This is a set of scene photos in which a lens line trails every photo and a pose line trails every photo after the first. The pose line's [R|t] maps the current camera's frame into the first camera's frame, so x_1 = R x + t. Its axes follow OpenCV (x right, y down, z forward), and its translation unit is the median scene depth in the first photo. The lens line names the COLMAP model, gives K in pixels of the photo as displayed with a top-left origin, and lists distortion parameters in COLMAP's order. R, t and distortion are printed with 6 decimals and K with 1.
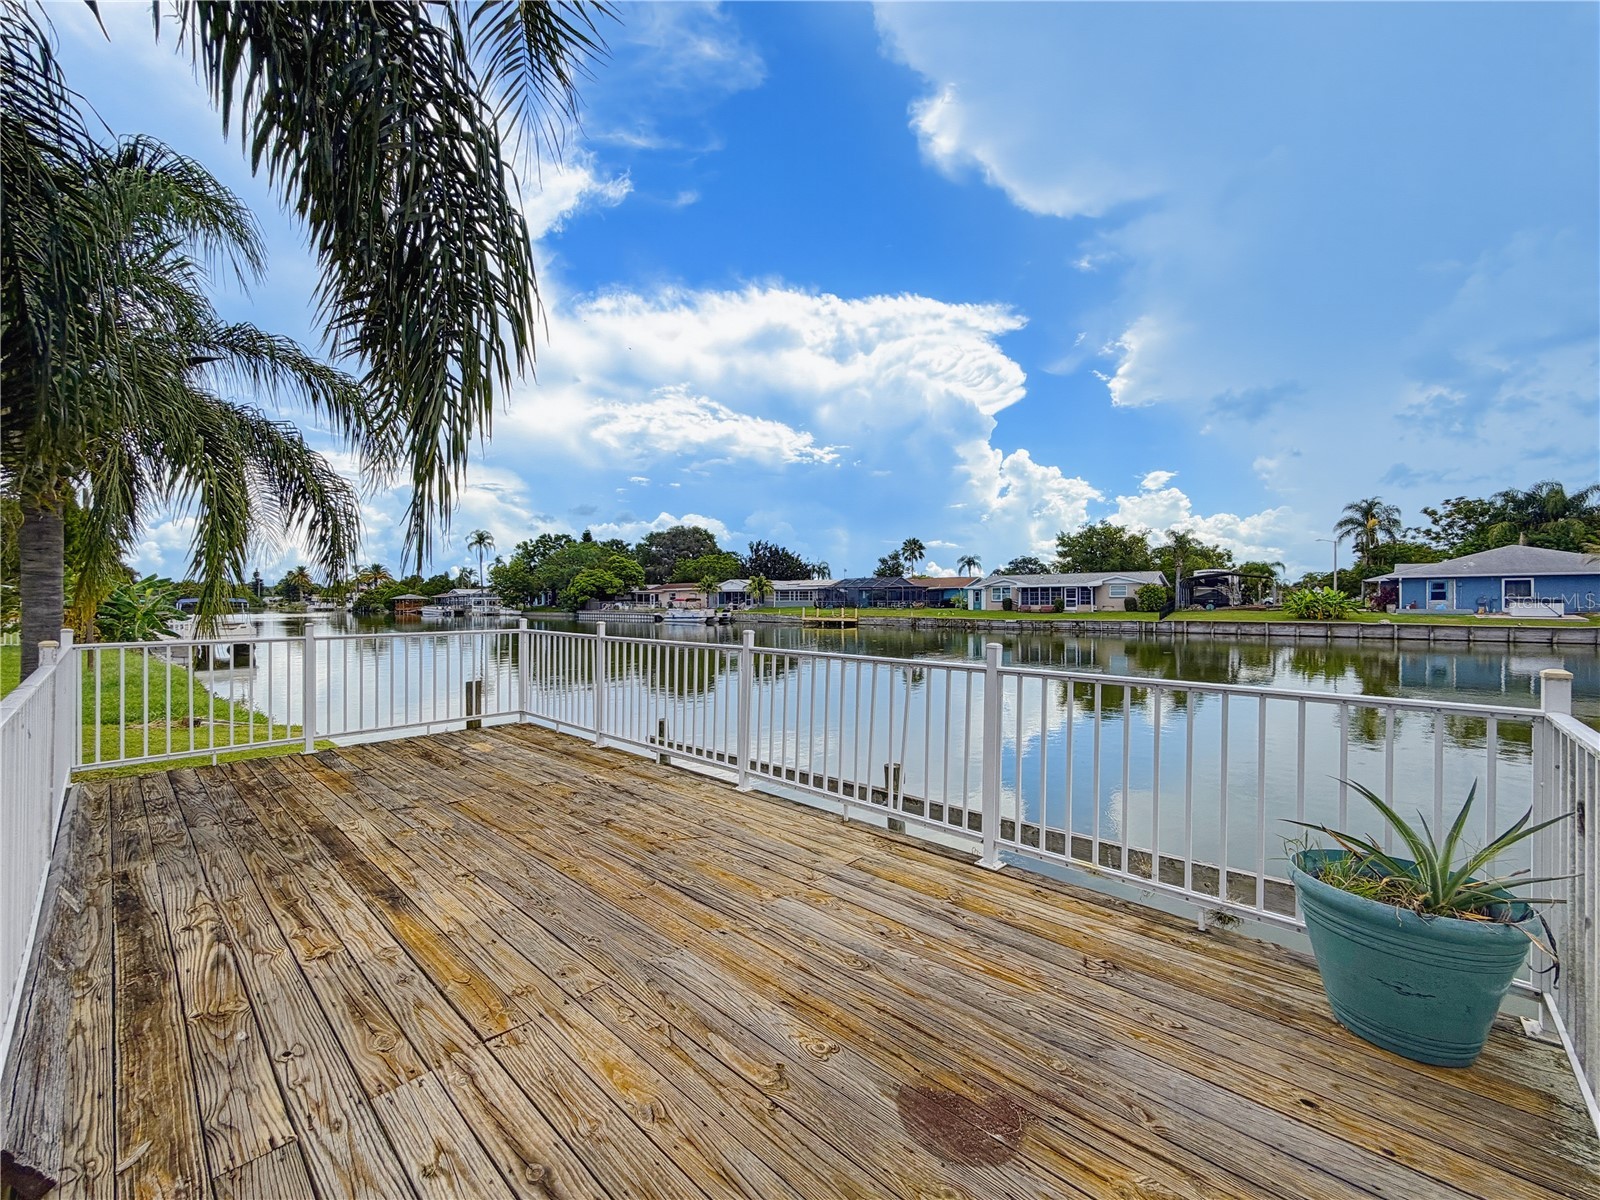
lens RADIAL K [[639.0, 0, 796.6], [0, 639.0, 607.6], [0, 0, 1]] dist [0.001261, -0.000342]
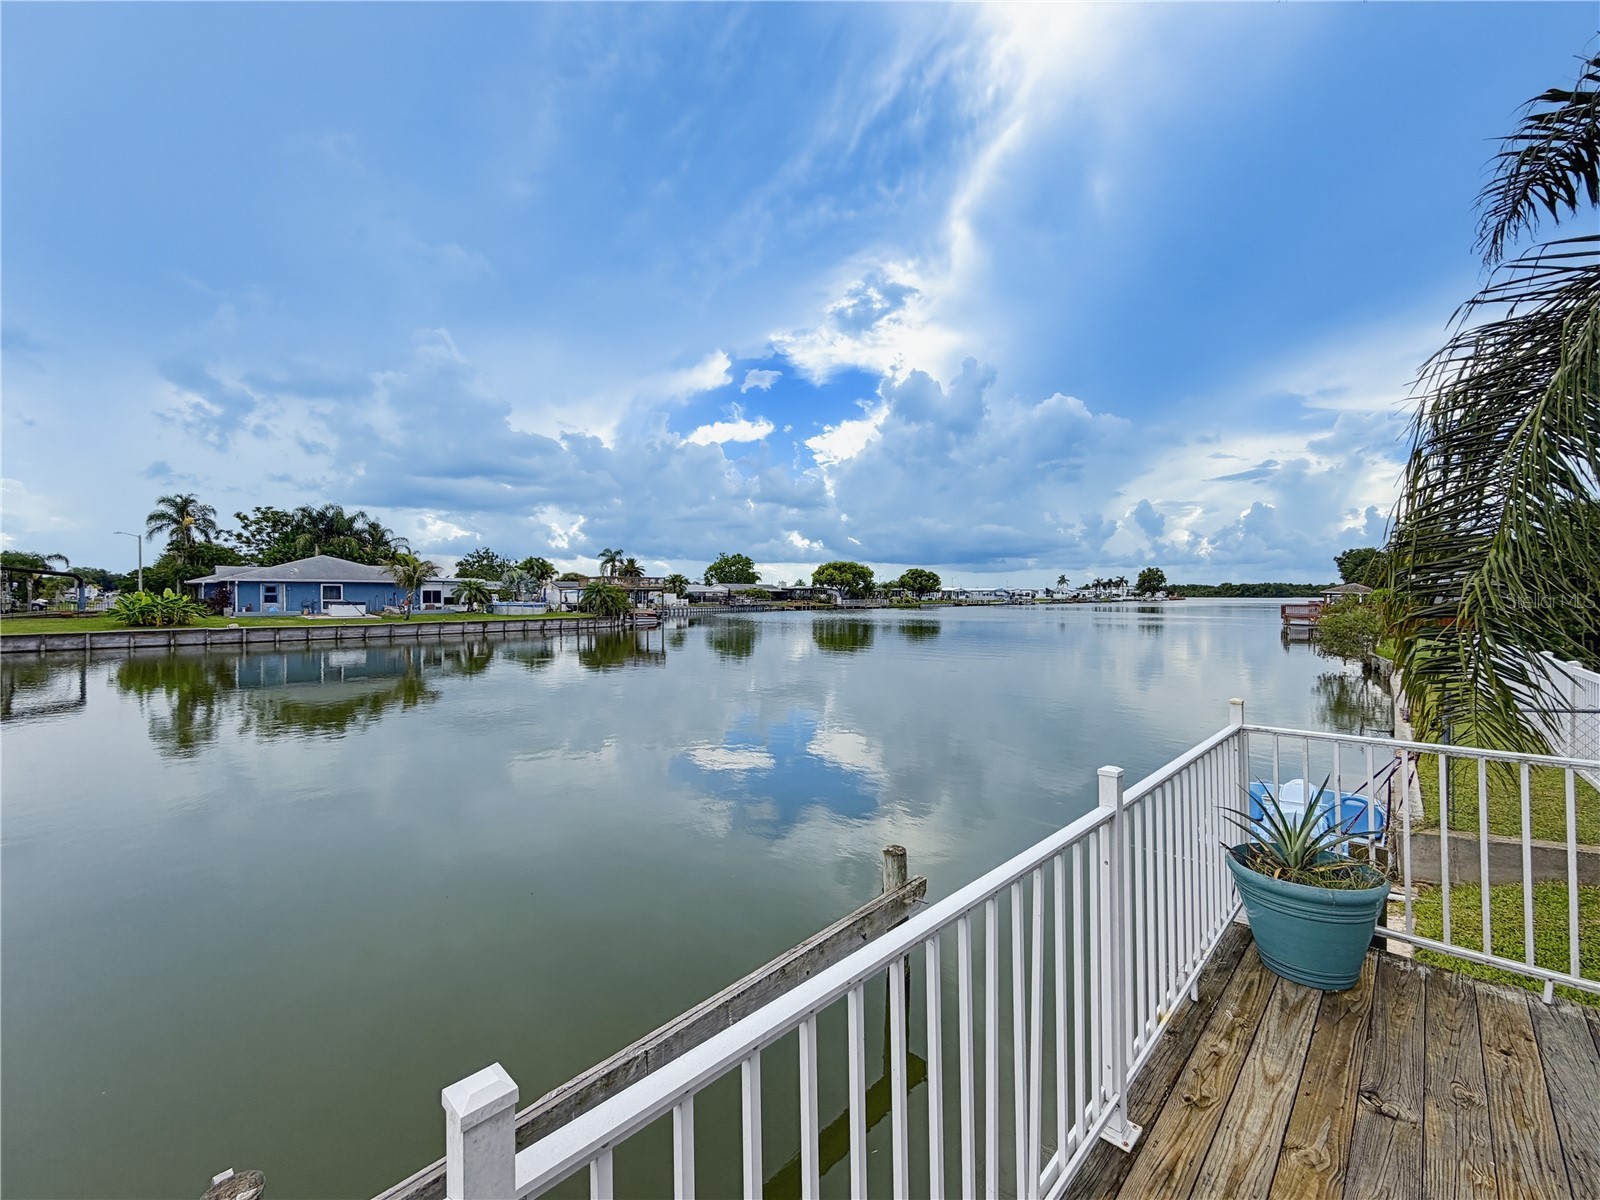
lens RADIAL K [[639.0, 0, 795.3], [0, 639.0, 594.7], [0, 0, 1]] dist [0.001261, -0.000342]
pose [[0.033214, 0.004280, 0.999439, -0.016670], [0.013916, 0.999892, -0.004745, -0.005646], [-0.999351, 0.014066, 0.033151, 0.067941]]
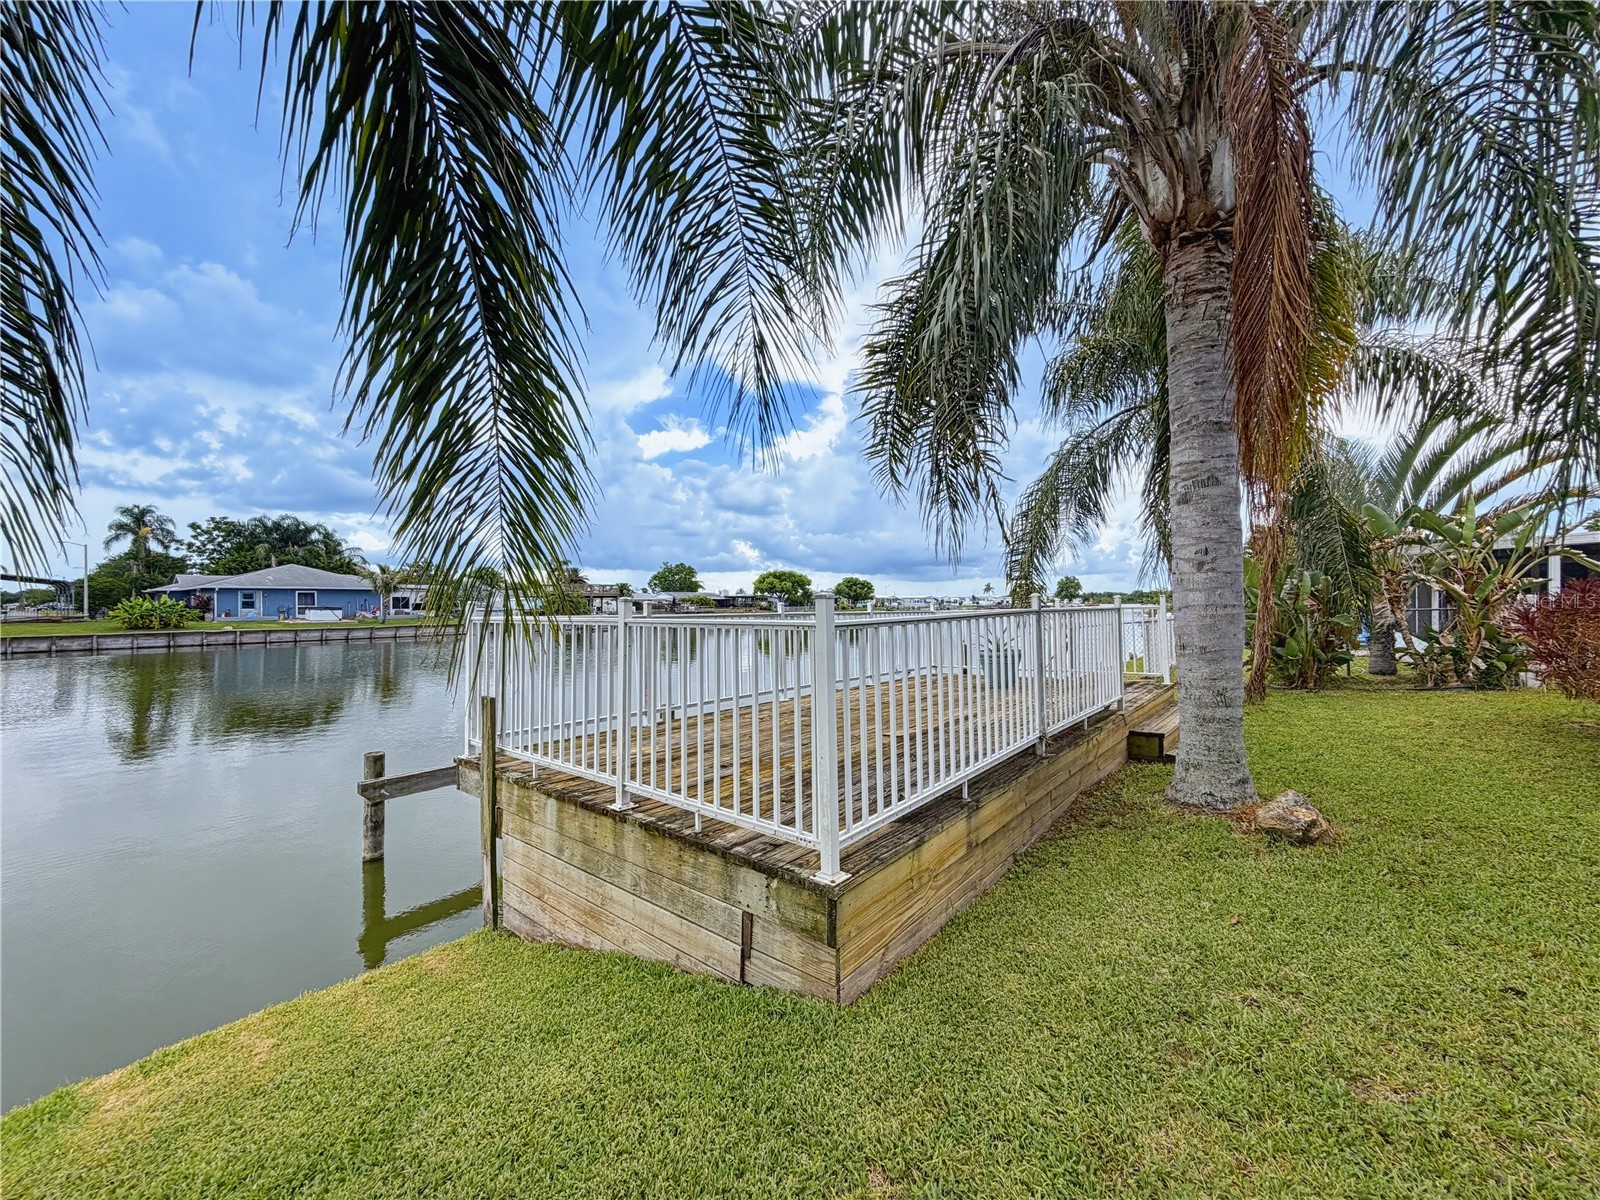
lens RADIAL K [[639.0, 0, 796.3], [0, 639.0, 593.2], [0, 0, 1]] dist [0.001261, -0.000342]
pose [[-0.064778, 0.021961, 0.997658, -0.124182], [0.020984, 0.999567, -0.020641, 0.003277], [-0.997679, 0.019598, -0.065211, 0.077668]]
